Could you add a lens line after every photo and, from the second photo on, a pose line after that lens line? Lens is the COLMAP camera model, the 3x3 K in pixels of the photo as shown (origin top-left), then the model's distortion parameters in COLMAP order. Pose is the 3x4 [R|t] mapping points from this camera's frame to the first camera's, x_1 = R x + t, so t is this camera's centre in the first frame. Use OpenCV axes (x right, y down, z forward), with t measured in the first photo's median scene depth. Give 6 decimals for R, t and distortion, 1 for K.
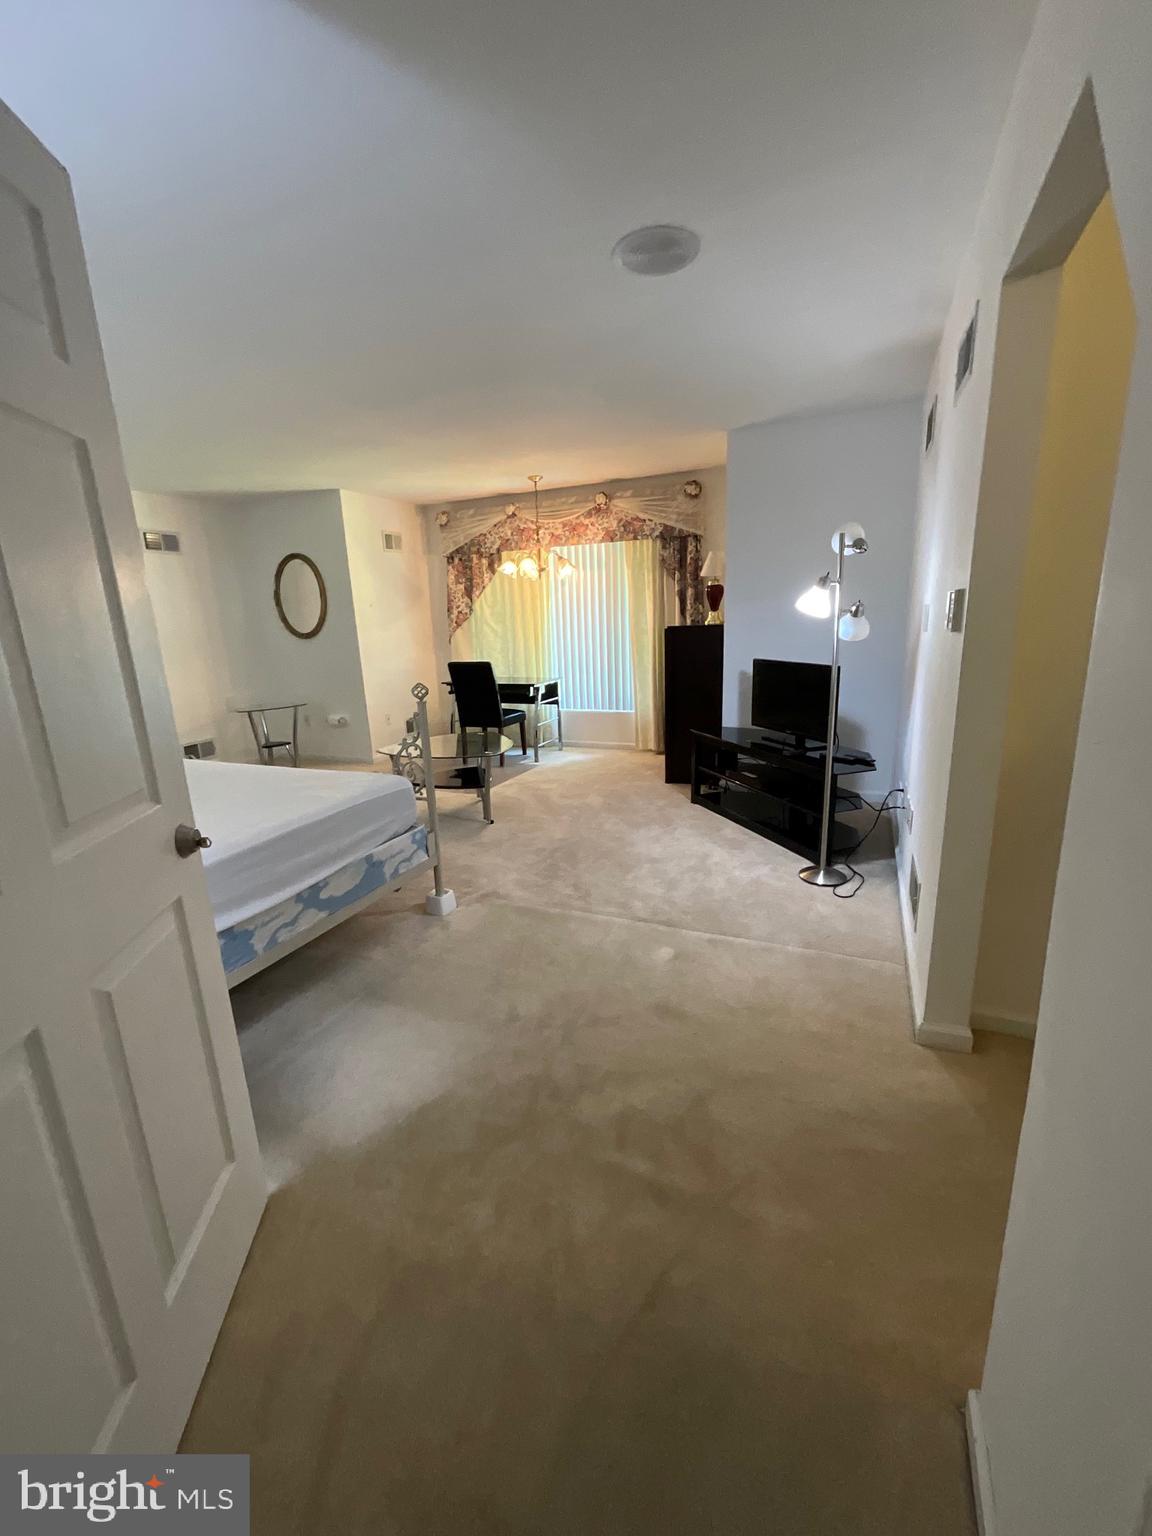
lens RADIAL K [[623.4, 0, 577.9], [0, 623.4, 774.0], [0, 0, 1]] dist [-0.002687, -0.000026]
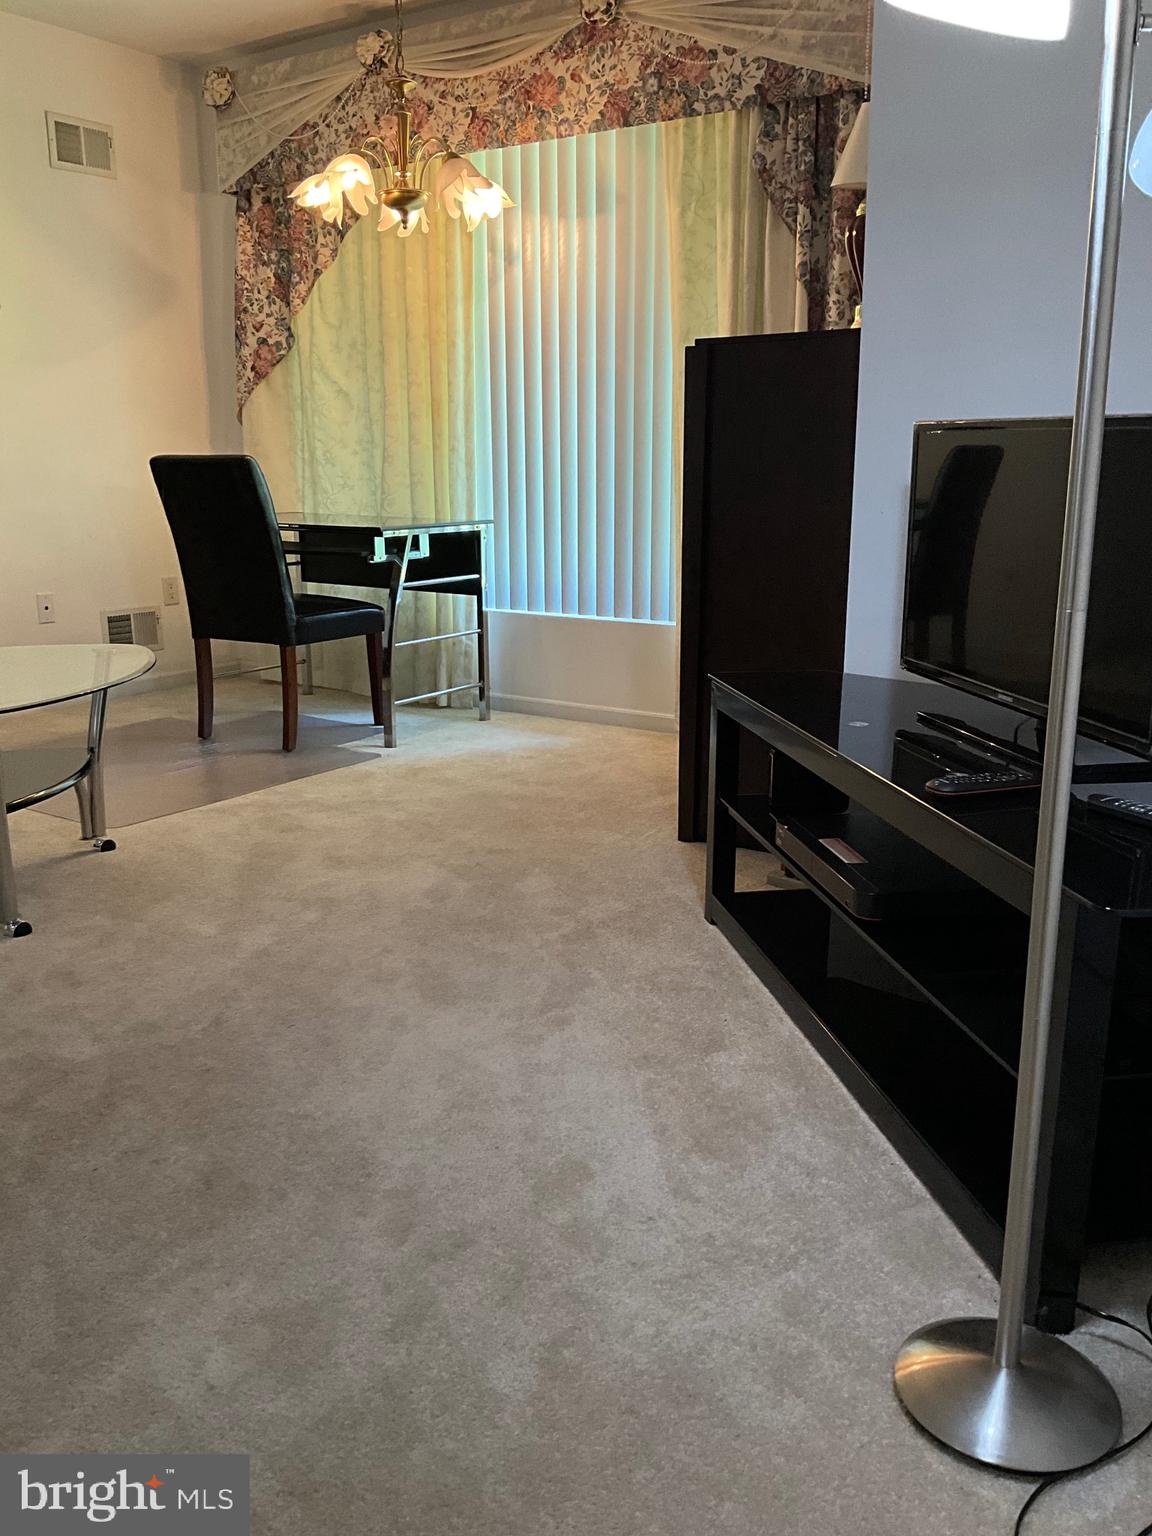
lens RADIAL K [[1290.2, 0, 574.4], [0, 1290.2, 761.8], [0, 0, 1]] dist [0.014772, -0.021094]
pose [[0.985313, 0.069667, -0.155901, 0.160054], [-0.070627, 0.997503, -0.000619, -0.018276], [0.155469, 0.011620, 0.987772, 0.287362]]
